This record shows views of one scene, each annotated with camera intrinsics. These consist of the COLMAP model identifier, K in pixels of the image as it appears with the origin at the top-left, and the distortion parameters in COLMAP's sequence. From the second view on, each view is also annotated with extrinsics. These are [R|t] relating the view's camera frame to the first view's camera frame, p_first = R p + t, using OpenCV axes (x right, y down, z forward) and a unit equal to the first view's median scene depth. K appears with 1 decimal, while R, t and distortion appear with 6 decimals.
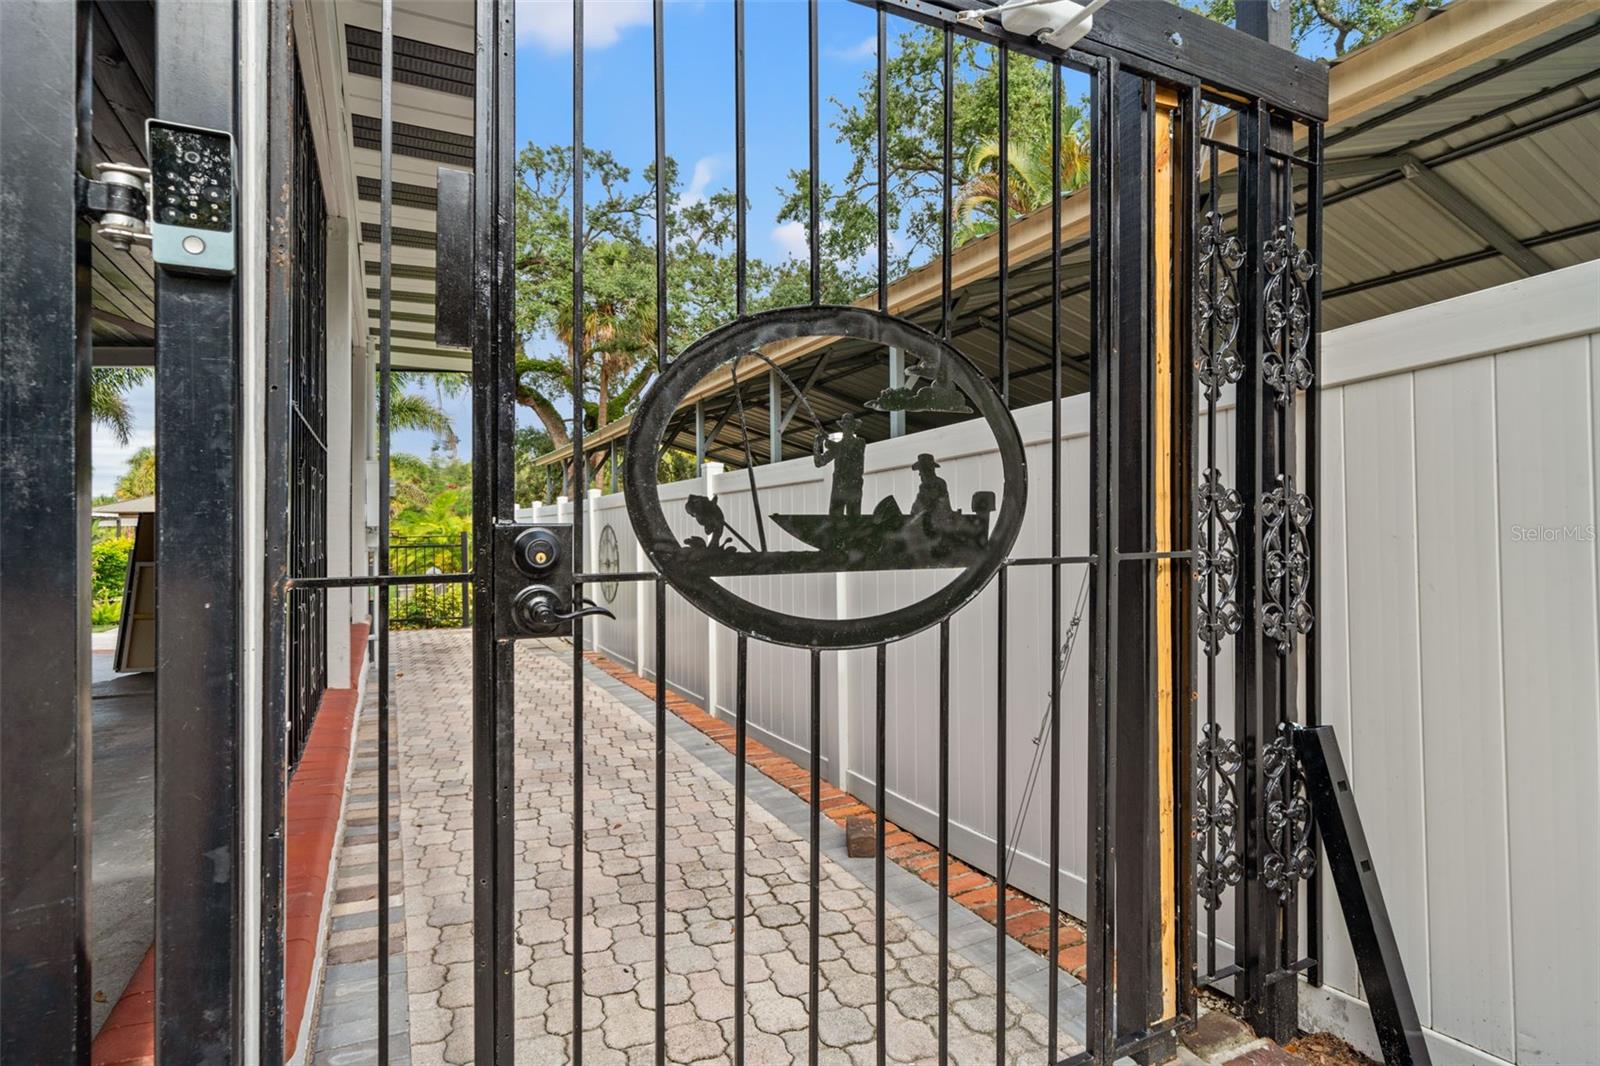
lens RADIAL K [[809.6, 0, 797.8], [0, 809.6, 528.7], [0, 0, 1]] dist [-0.000674, -0.000039]
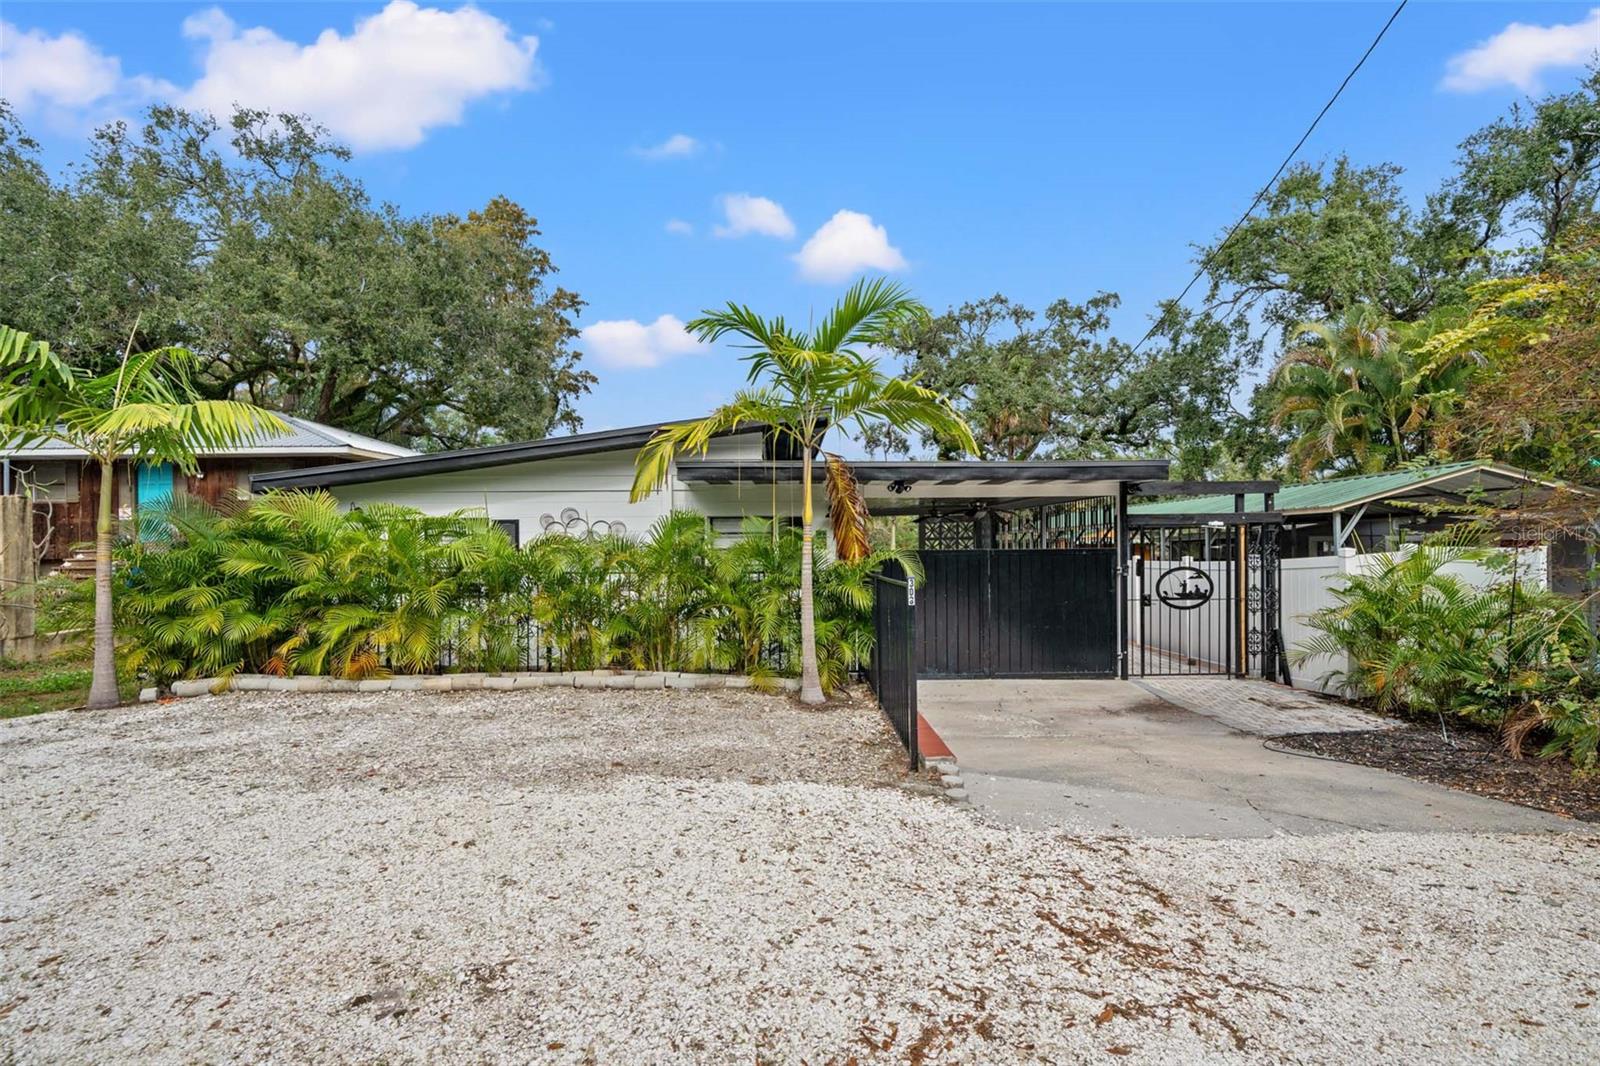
lens RADIAL K [[765.8, 0, 801.4], [0, 765.8, 535.7], [0, 0, 1]] dist [-0.001274, -0.000028]
pose [[0.906338, -0.004466, -0.422529, -0.009569], [-0.001076, 0.999917, -0.012876, -0.026528], [0.422551, 0.012125, 0.906258, -0.411513]]
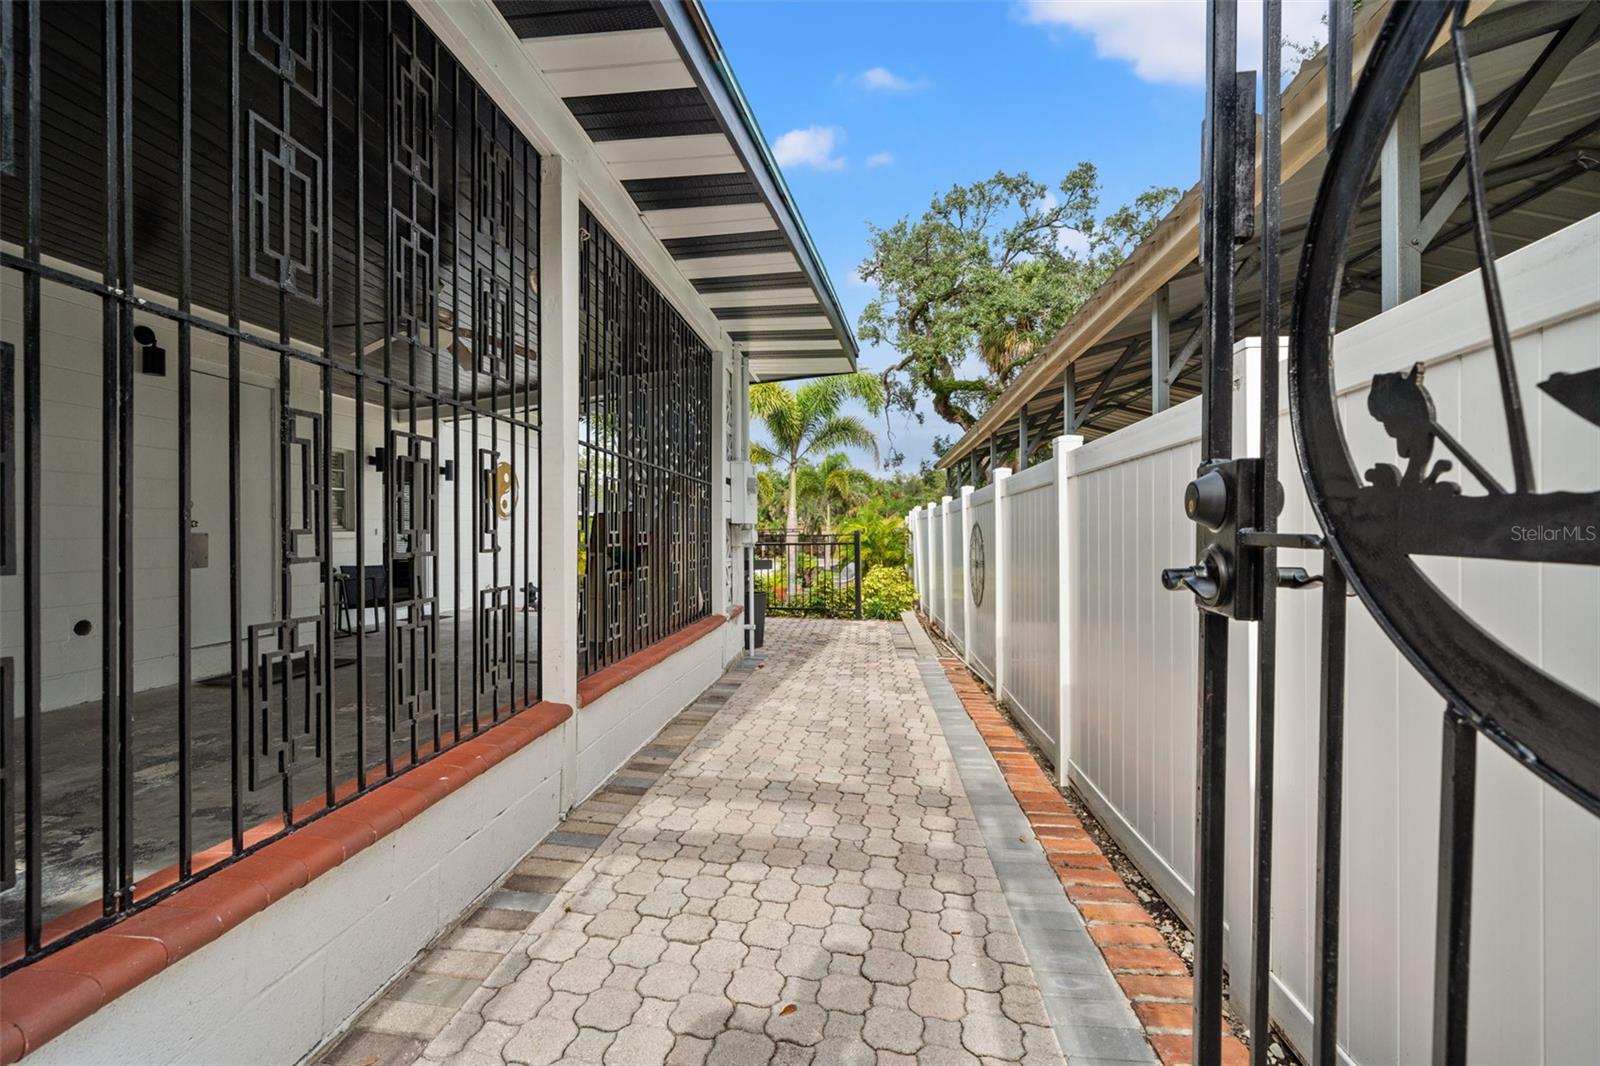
lens RADIAL K [[692.3, 0, 796.2], [0, 692.3, 538.4], [0, 0, 1]] dist [0.000966, 0.000309]
pose [[0.840894, 0.008301, -0.541135, 0.007538], [-0.003115, 0.999940, 0.010499, 0.001683], [0.541190, -0.007144, 0.840870, 0.073720]]
